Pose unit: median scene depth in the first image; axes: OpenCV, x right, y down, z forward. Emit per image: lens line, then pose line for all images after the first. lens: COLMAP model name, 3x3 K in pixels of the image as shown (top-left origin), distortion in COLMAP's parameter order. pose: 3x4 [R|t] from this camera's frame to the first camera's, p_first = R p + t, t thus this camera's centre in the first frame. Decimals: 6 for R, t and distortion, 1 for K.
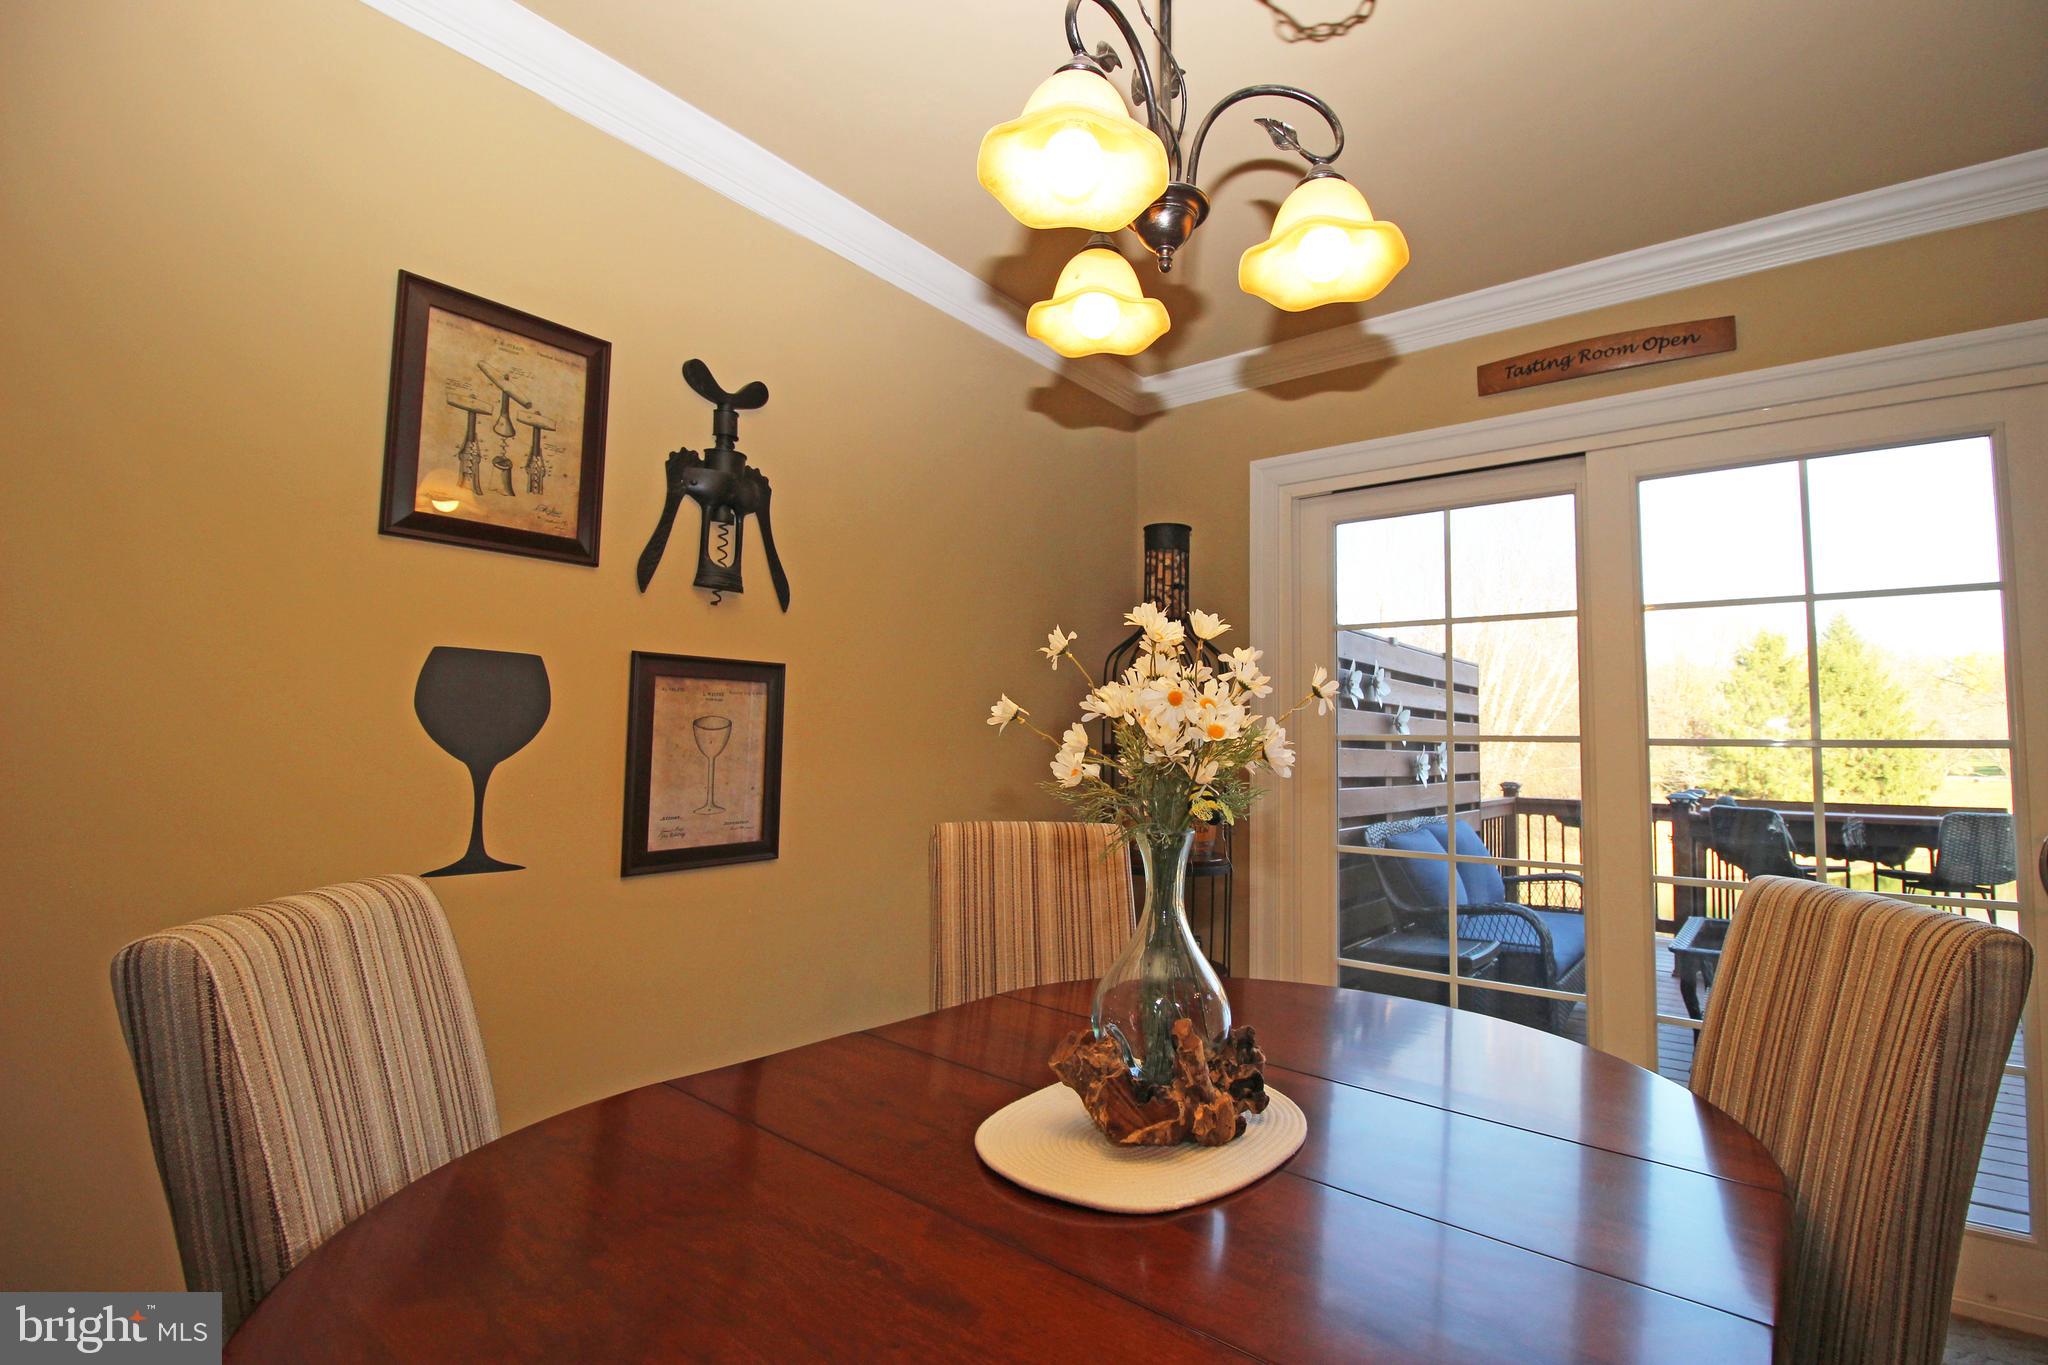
lens RADIAL K [[949.4, 0, 1057.7], [0, 949.4, 675.9], [0, 0, 1]] dist [-0.002602, -0.011311]
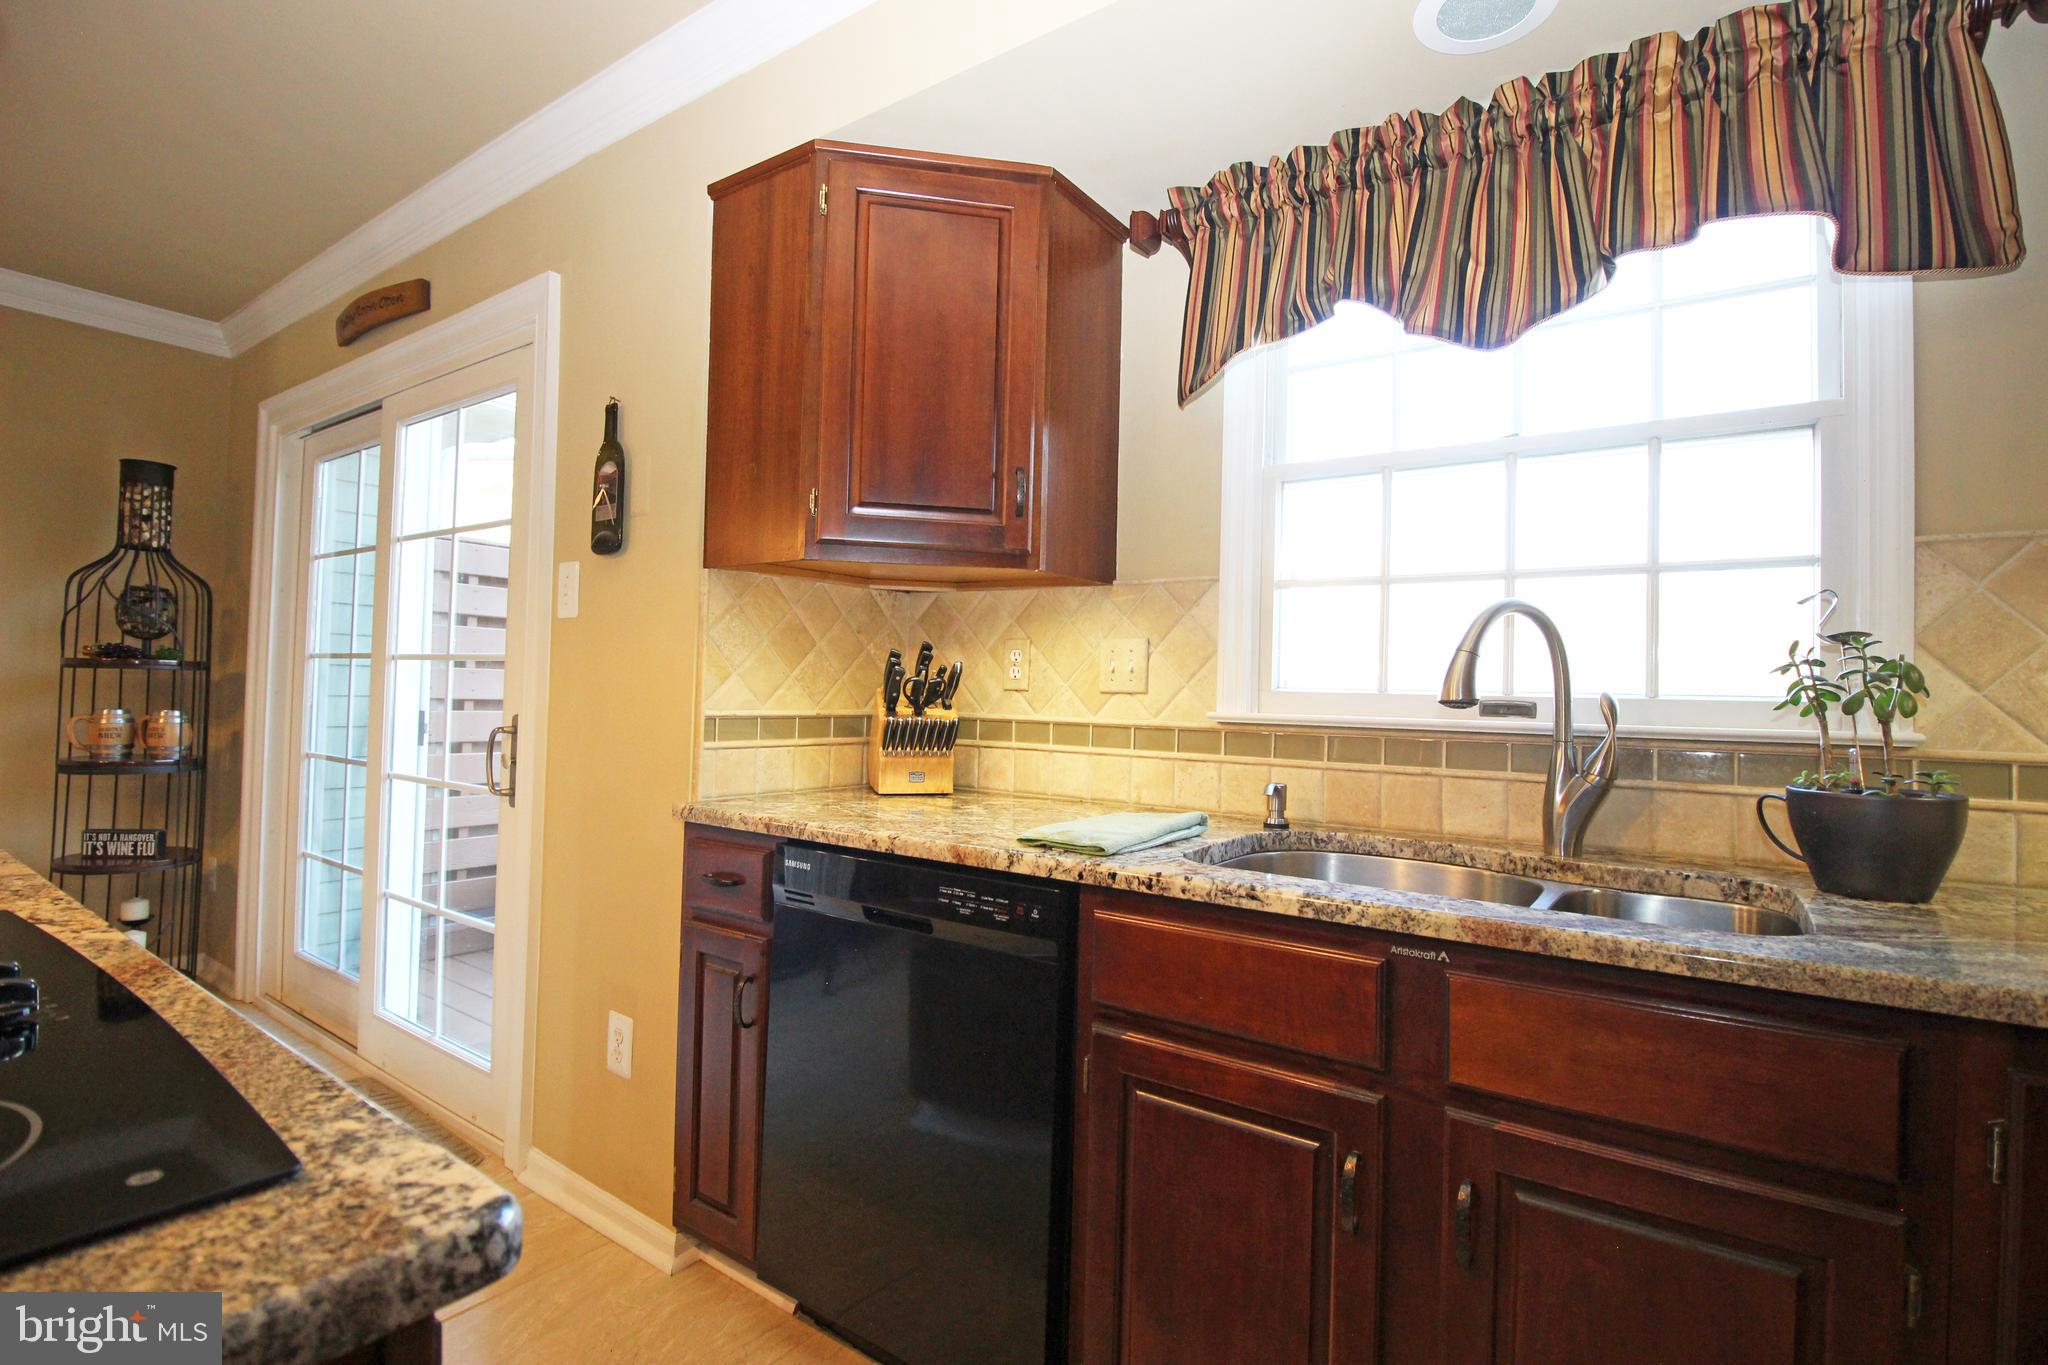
lens RADIAL K [[949.4, 0, 1045.9], [0, 949.4, 673.0], [0, 0, 1]] dist [-0.002602, -0.011311]
pose [[0.998781, 0.010651, 0.048202, 1.627981], [-0.013326, 0.998369, 0.055510, 0.018540], [-0.047532, -0.056085, 0.997294, -0.209202]]
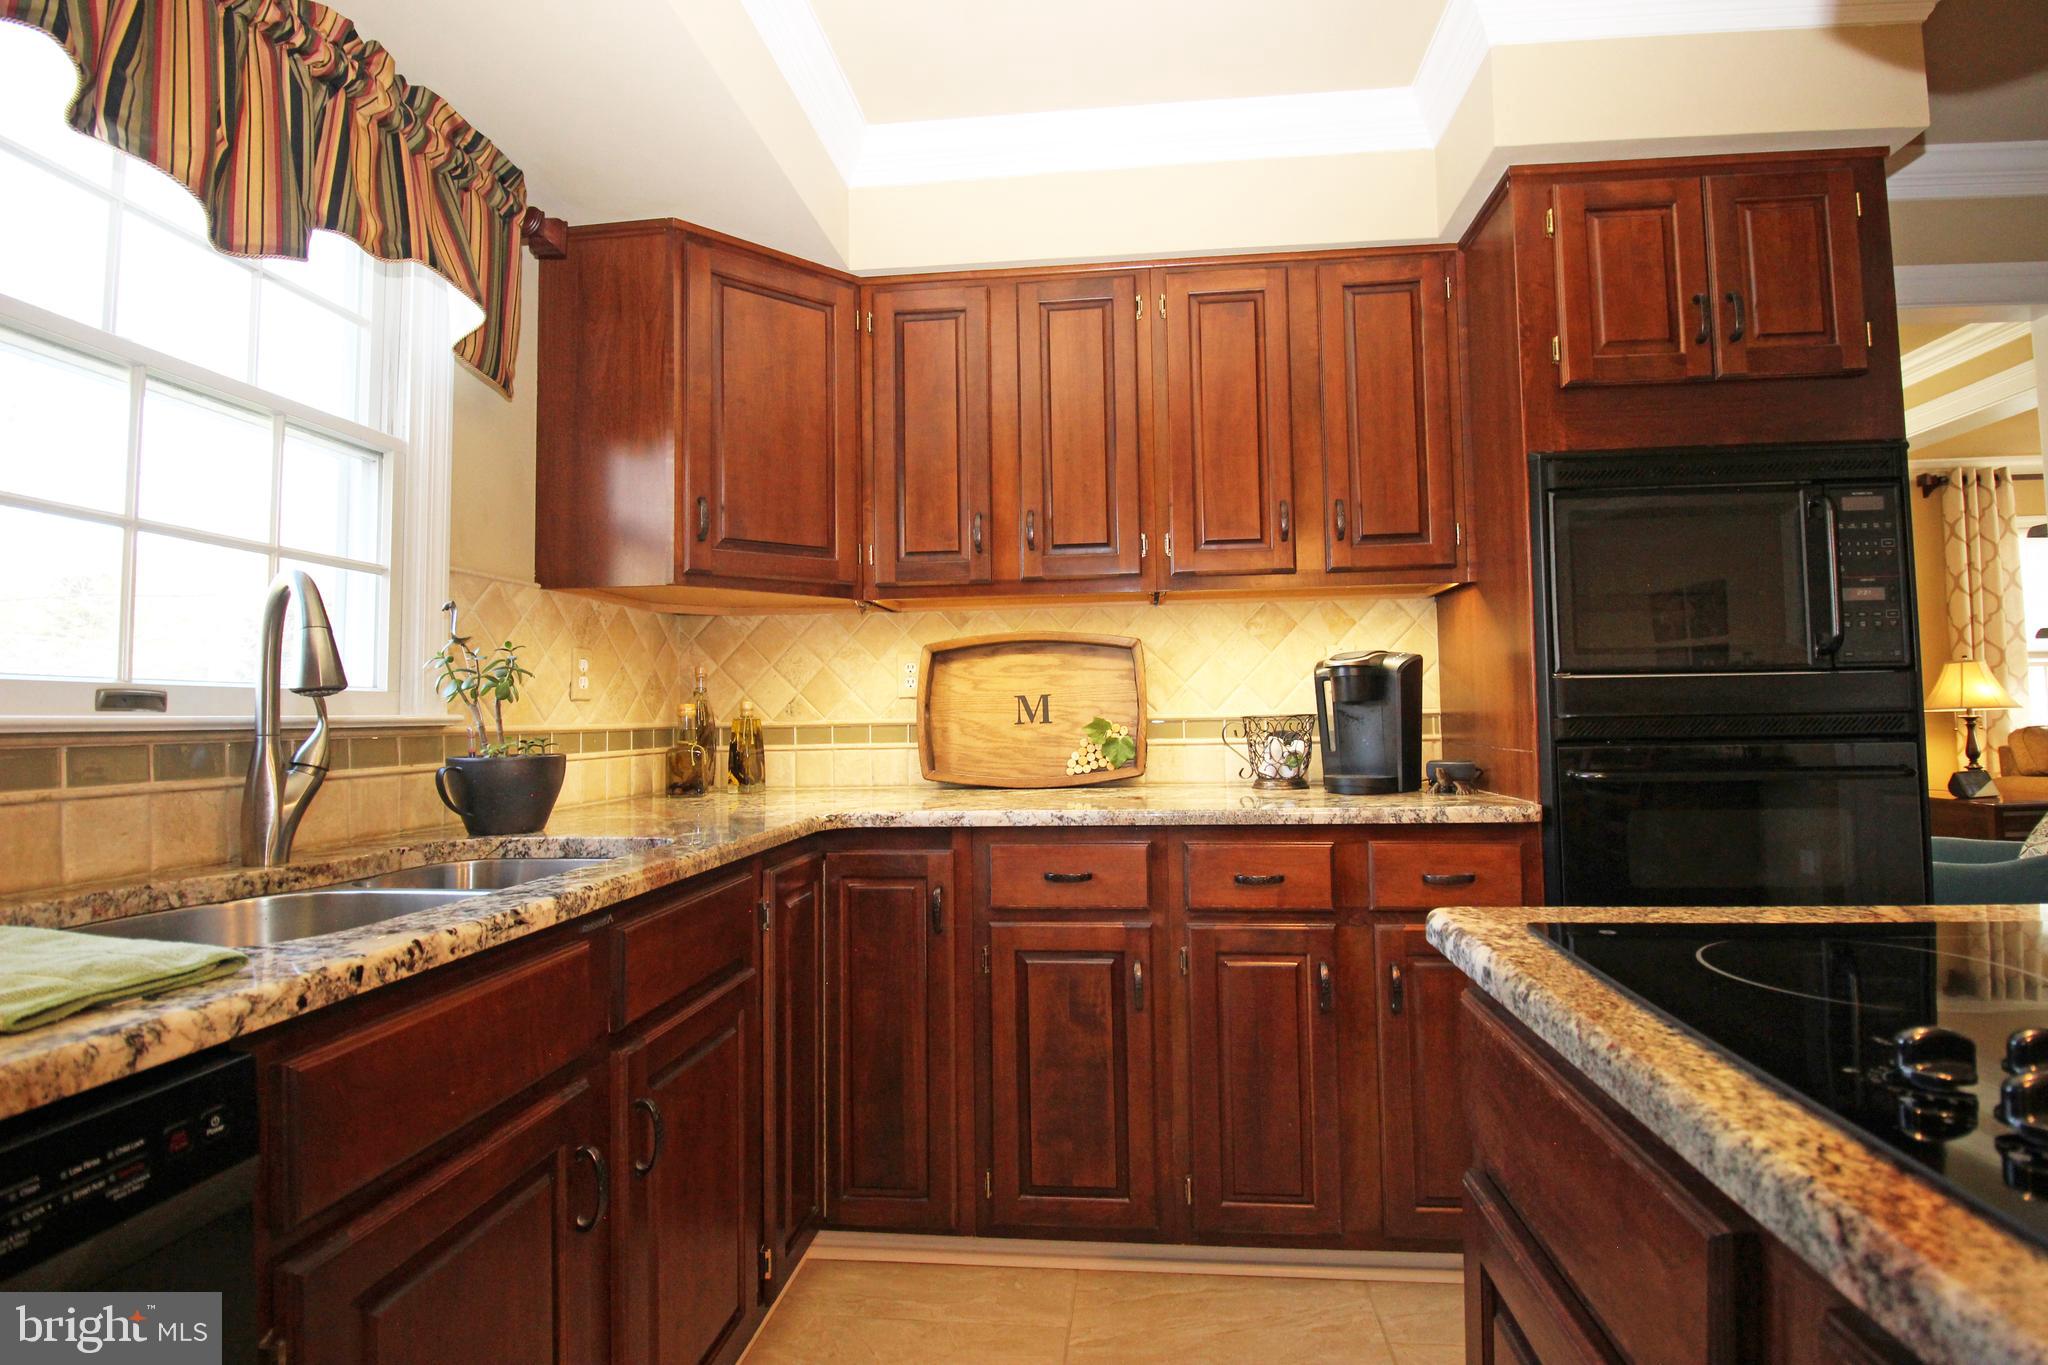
lens RADIAL K [[949.4, 0, 1058.9], [0, 949.4, 667.4], [0, 0, 1]] dist [-0.002602, -0.011311]
pose [[-0.525363, 0.037080, 0.850070, 1.231710], [-0.056591, 0.995315, -0.078390, 0.081432], [-0.848994, -0.089290, -0.520803, 0.389277]]
